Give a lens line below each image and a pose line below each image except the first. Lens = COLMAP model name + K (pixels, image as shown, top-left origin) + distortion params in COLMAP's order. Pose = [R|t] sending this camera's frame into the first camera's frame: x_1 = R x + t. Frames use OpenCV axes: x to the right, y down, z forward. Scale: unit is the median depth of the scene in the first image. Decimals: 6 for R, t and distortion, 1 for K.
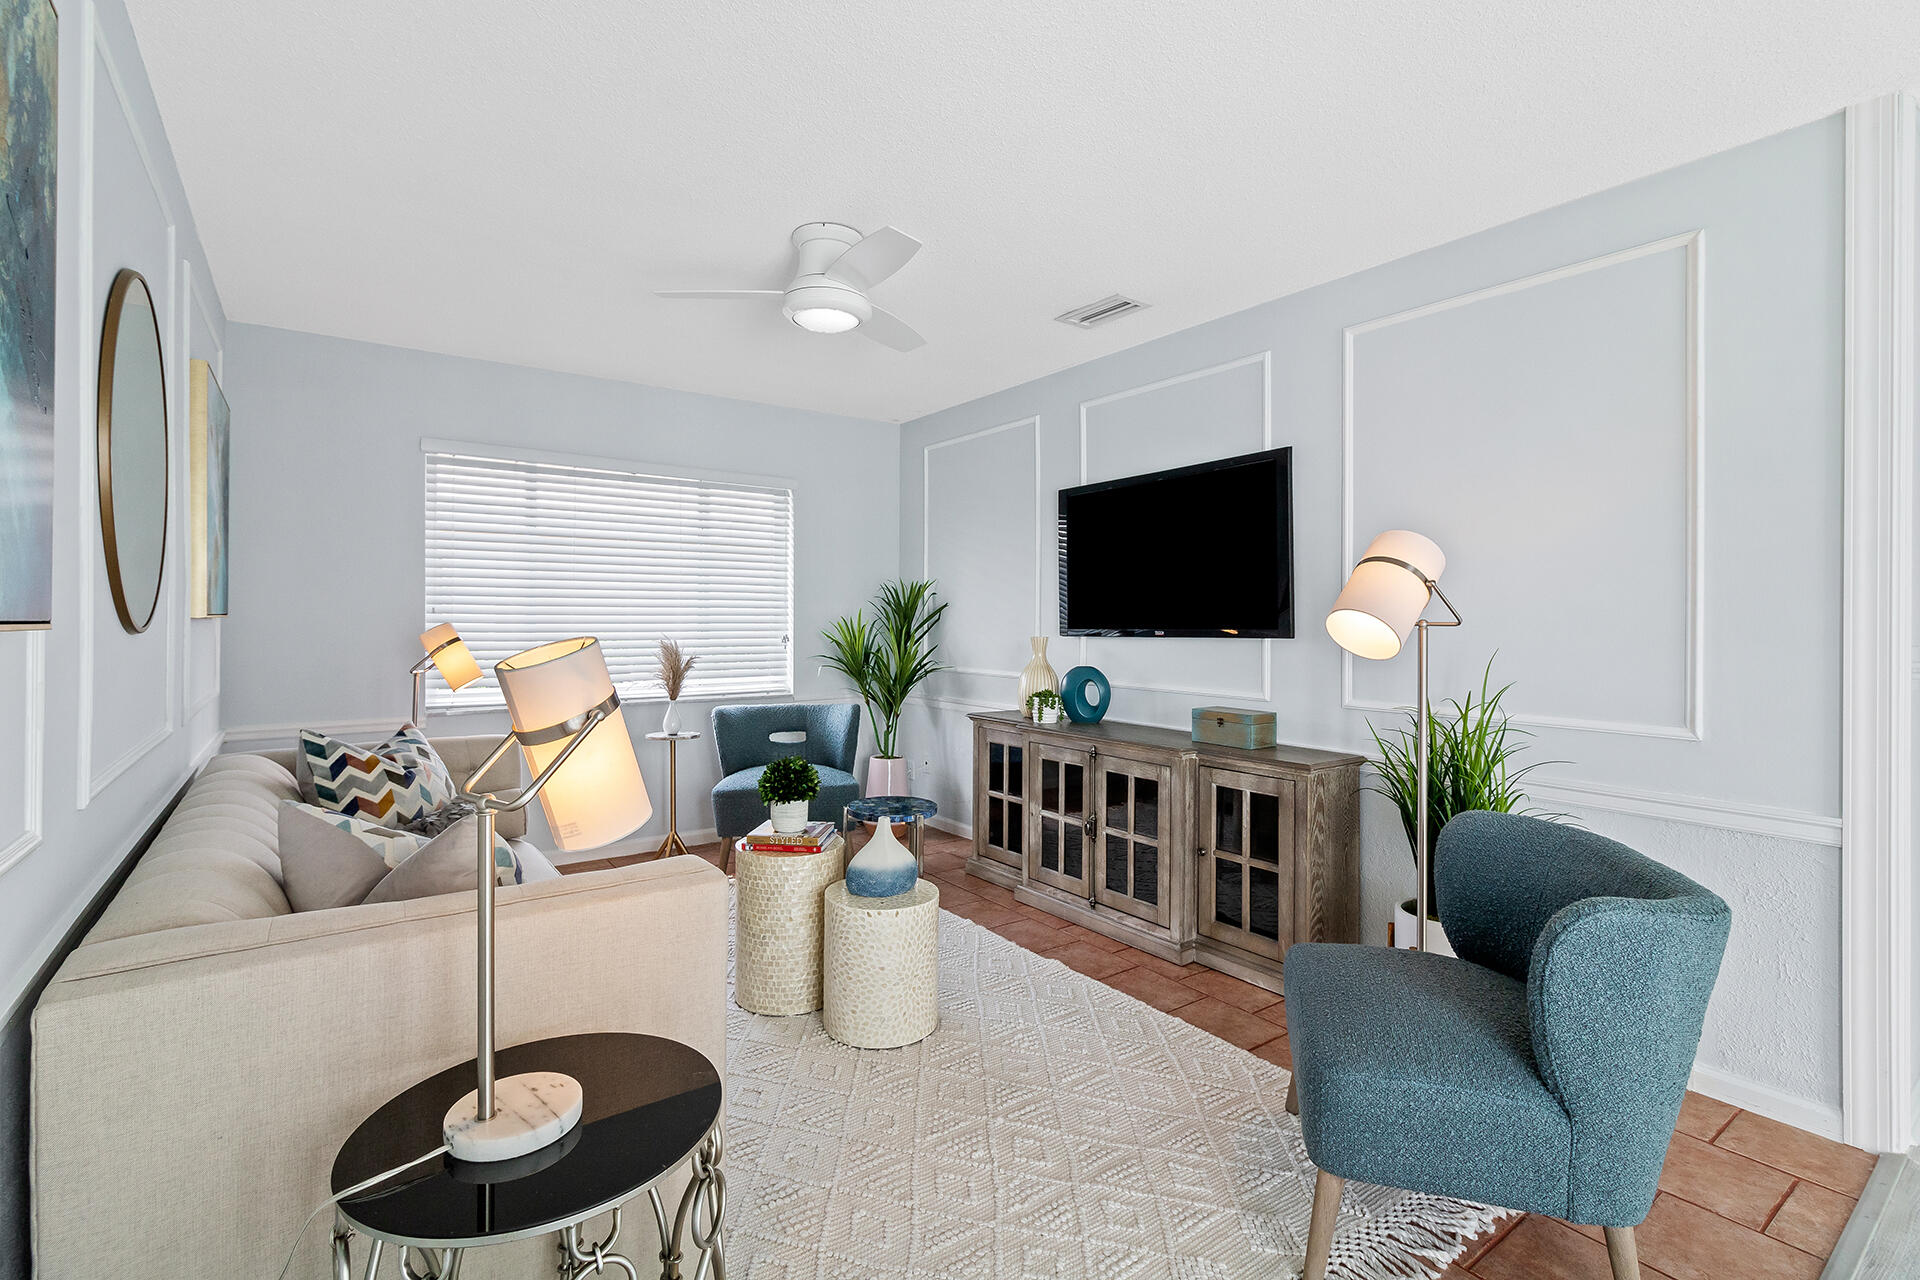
lens RADIAL K [[877.6, 0, 950.8], [0, 877.6, 624.1], [0, 0, 1]] dist [-0.002056, 0.001777]
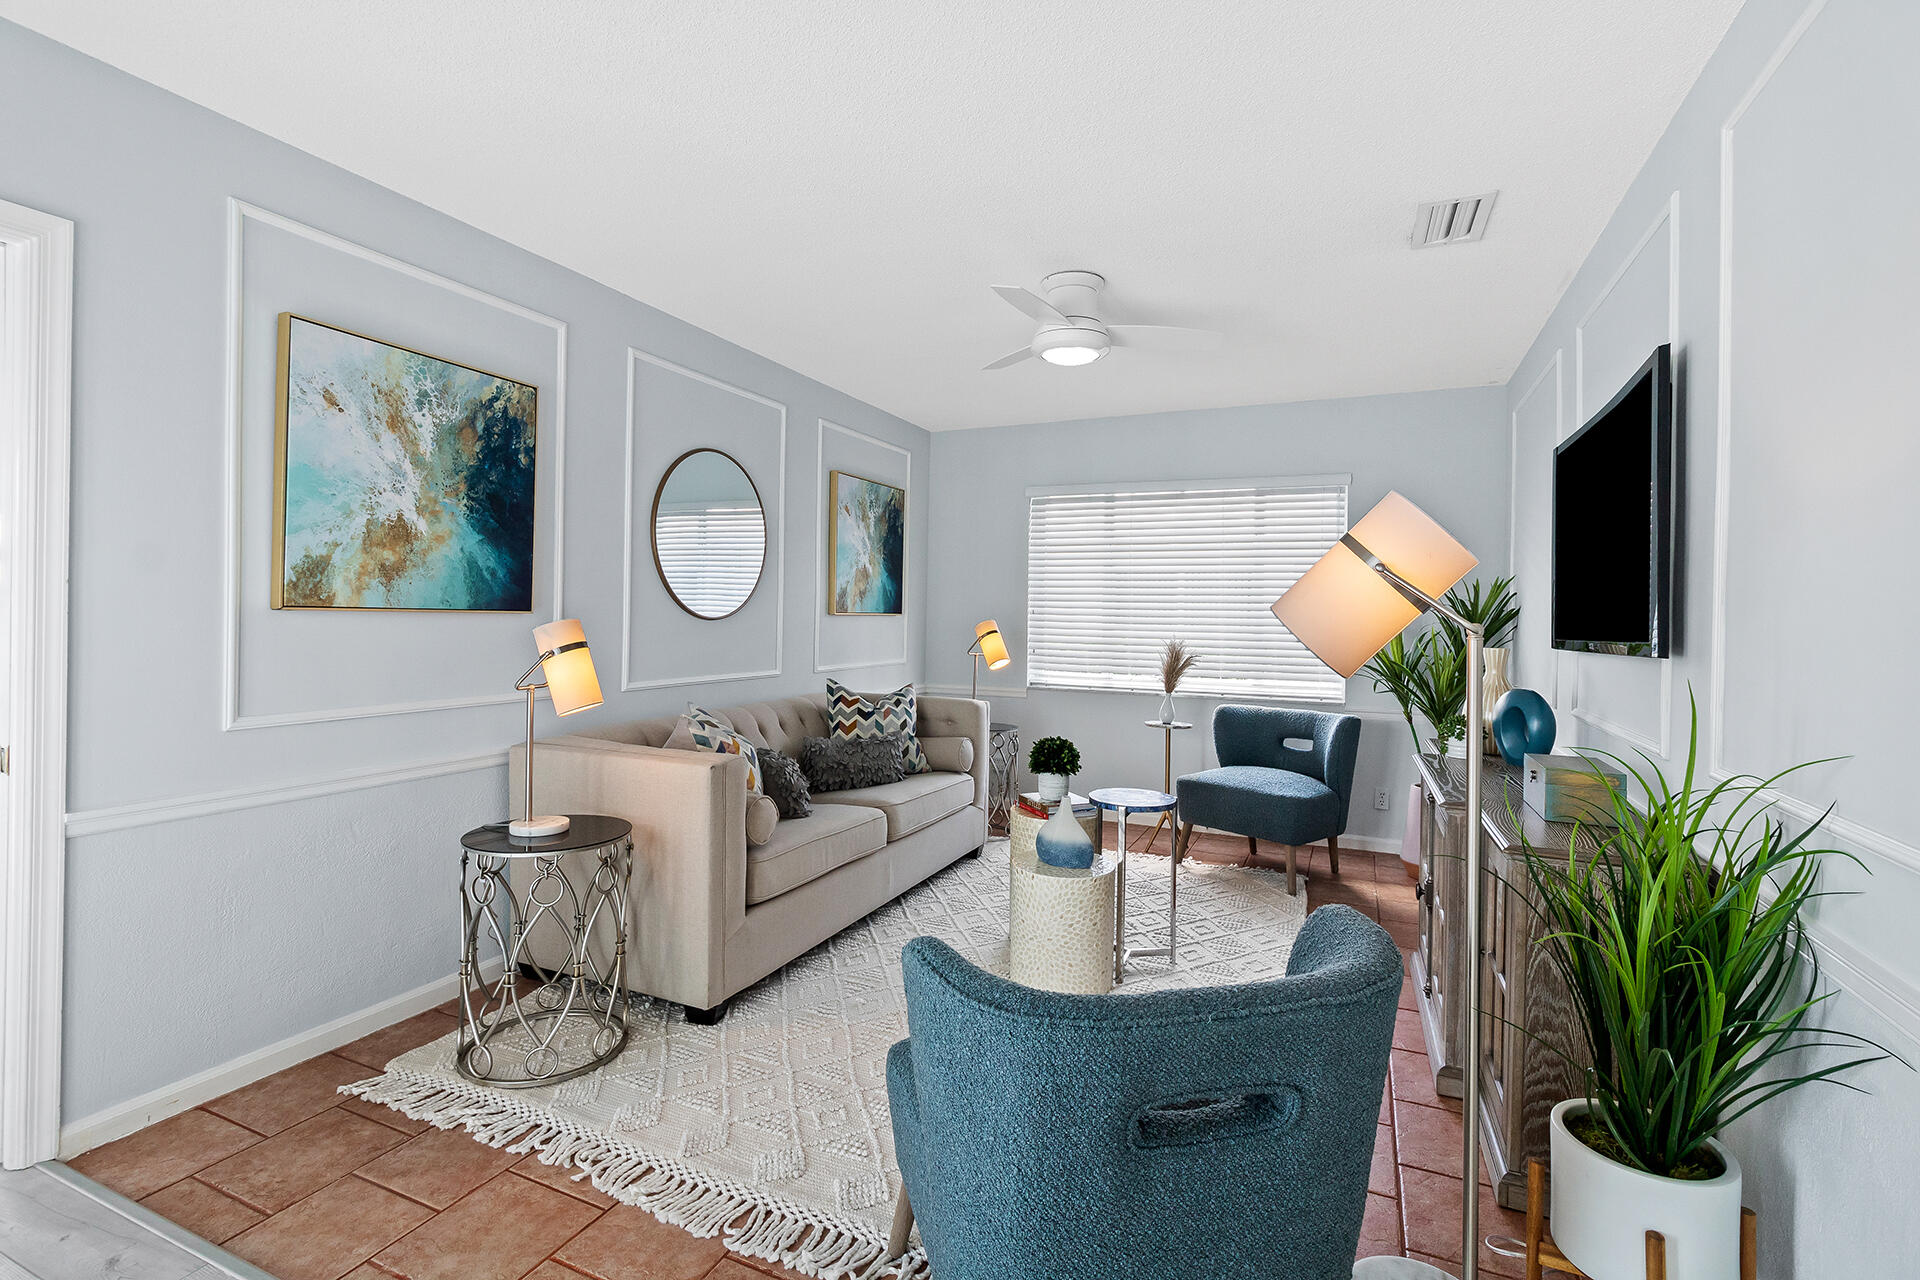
lens RADIAL K [[877.6, 0, 949.7], [0, 877.6, 626.7], [0, 0, 1]] dist [-0.002056, 0.001777]
pose [[0.493821, 0.016114, -0.869415, 0.521588], [-0.021677, 0.999746, 0.006218, 0.000934], [0.869294, 0.015776, 0.494044, 0.205167]]
